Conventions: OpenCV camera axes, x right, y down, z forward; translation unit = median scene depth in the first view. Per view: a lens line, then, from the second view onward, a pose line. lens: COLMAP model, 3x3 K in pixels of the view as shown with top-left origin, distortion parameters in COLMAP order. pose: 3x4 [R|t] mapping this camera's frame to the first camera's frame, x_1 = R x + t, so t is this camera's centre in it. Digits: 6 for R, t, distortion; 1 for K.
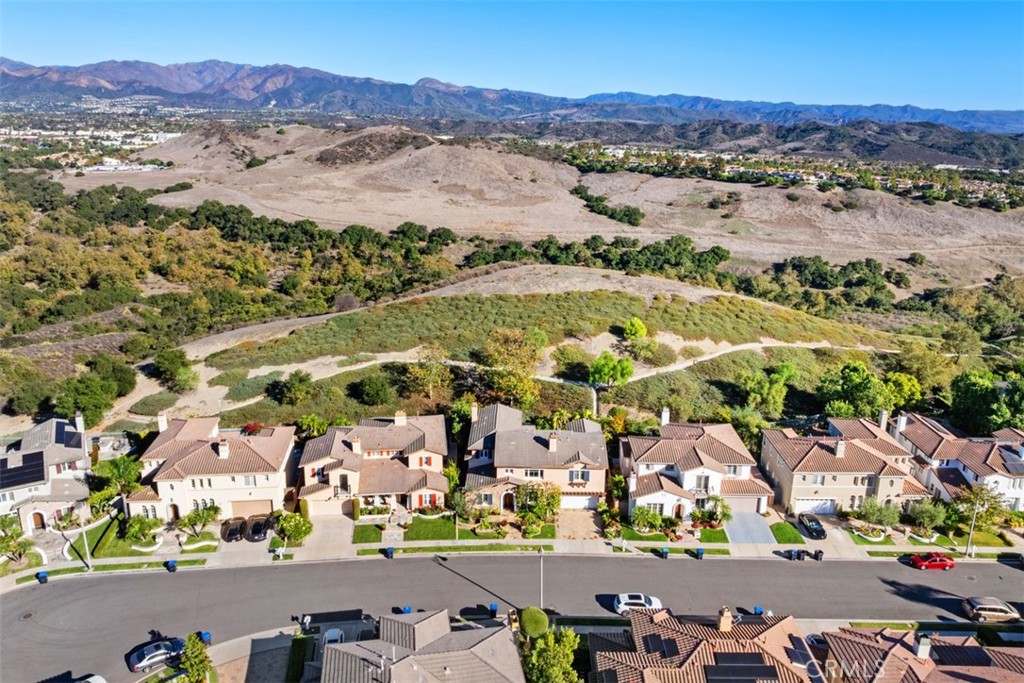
lens RADIAL K [[721.3, 0, 508.2], [0, 721.3, 337.4], [0, 0, 1]] dist [-0.035778, 0.008759]
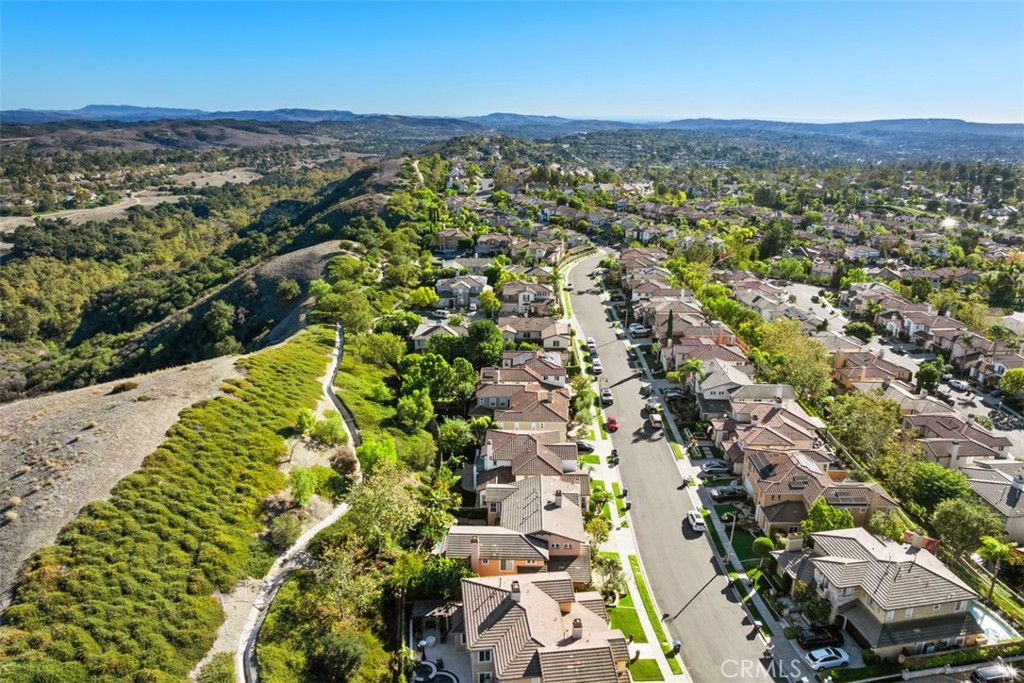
lens RADIAL K [[721.3, 0, 512.5], [0, 721.3, 340.9], [0, 0, 1]] dist [-0.035778, 0.008759]
pose [[0.003685, -0.322043, 0.946718, -0.878958], [0.290710, 0.906181, 0.307122, -0.418695], [-0.956804, 0.274089, 0.096961, 0.898420]]
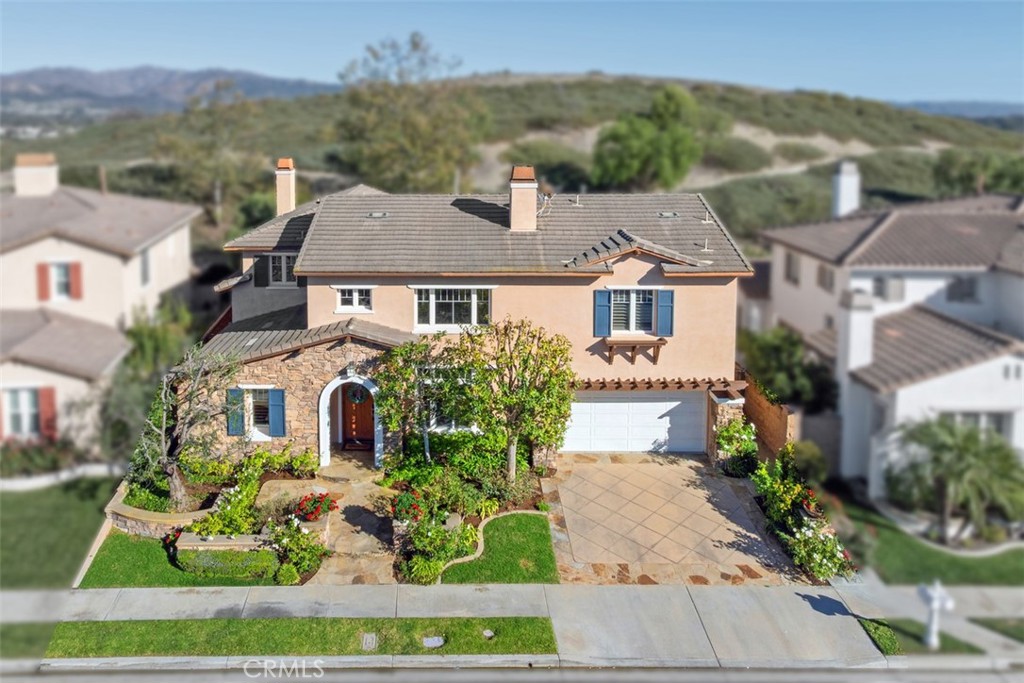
lens RADIAL K [[721.3, 0, 441.7], [0, 721.3, 225.5], [0, 0, 1]] dist [-0.035778, 0.008759]
pose [[0.999860, -0.012579, -0.011017, 0.034338], [0.010304, 0.982393, -0.186540, 0.204823], [0.013169, 0.186400, 0.982386, 0.734277]]
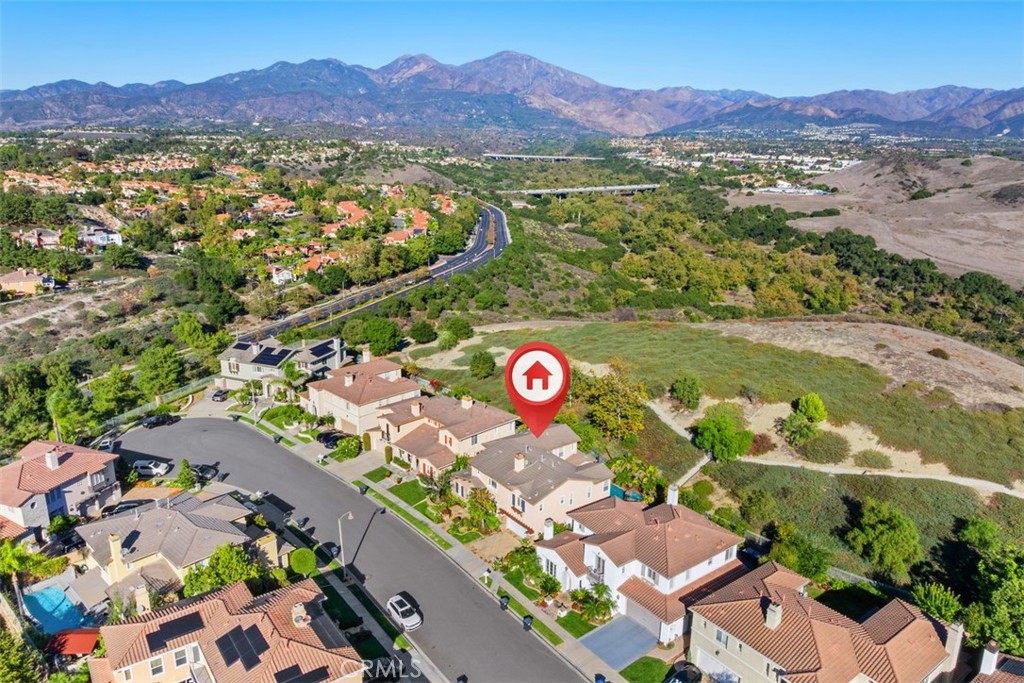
lens RADIAL K [[721.3, 0, 510.2], [0, 721.3, 346.7], [0, 0, 1]] dist [-0.035778, 0.008759]
pose [[0.603034, 0.218548, -0.767194, 0.780959], [-0.237086, 0.967383, 0.089220, -0.094345], [0.761670, 0.128088, 0.635179, 0.340184]]
